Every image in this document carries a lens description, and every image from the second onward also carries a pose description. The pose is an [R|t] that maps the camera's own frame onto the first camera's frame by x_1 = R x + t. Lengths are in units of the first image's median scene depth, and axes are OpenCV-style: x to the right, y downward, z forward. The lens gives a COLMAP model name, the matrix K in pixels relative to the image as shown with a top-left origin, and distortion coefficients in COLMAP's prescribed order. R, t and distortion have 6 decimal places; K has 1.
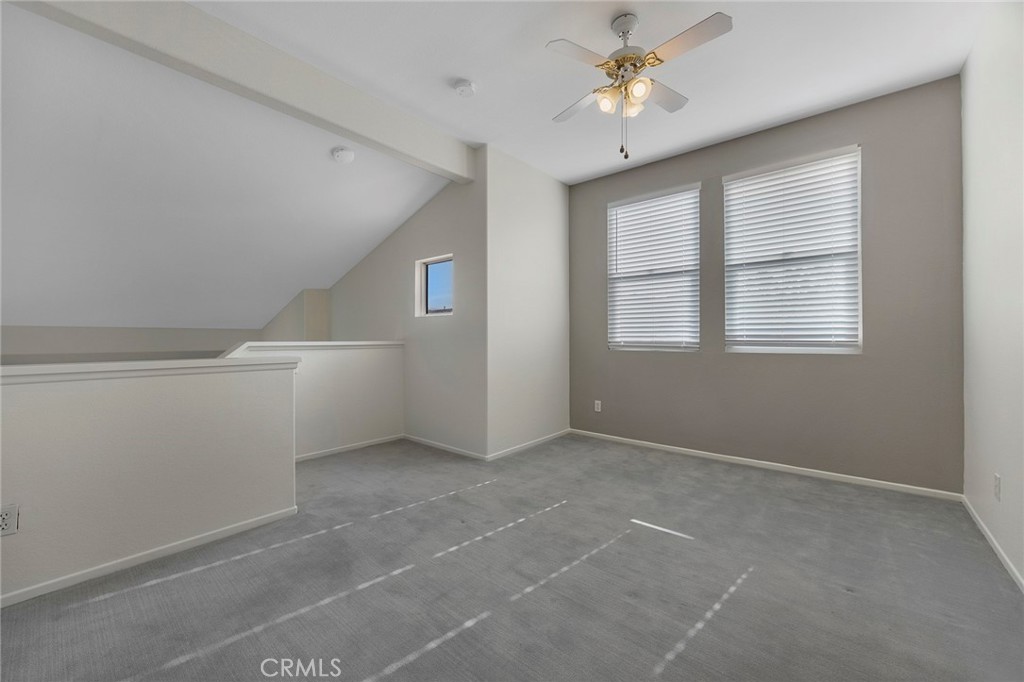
lens RADIAL K [[397.7, 0, 512.9], [0, 397.7, 340.0], [0, 0, 1]] dist [-0.004008, 0.000039]
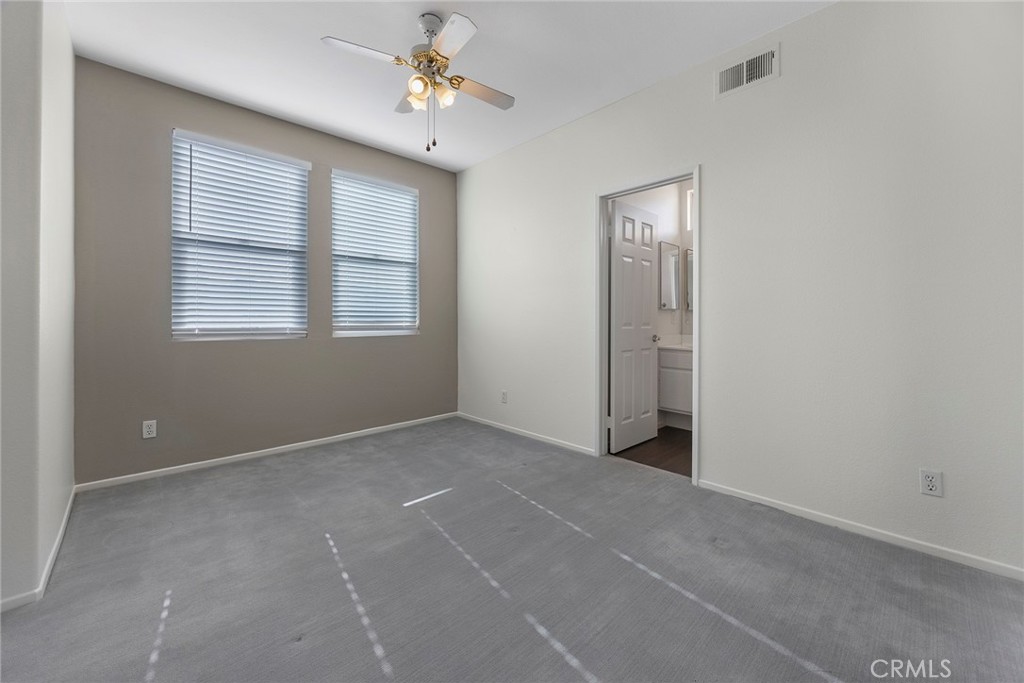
lens RADIAL K [[397.7, 0, 517.3], [0, 397.7, 319.1], [0, 0, 1]] dist [-0.004008, 0.000039]
pose [[0.102352, 0.008067, 0.994715, -0.455468], [0.008855, 0.999920, -0.009020, -0.002642], [-0.994709, 0.009731, 0.102273, 0.414293]]
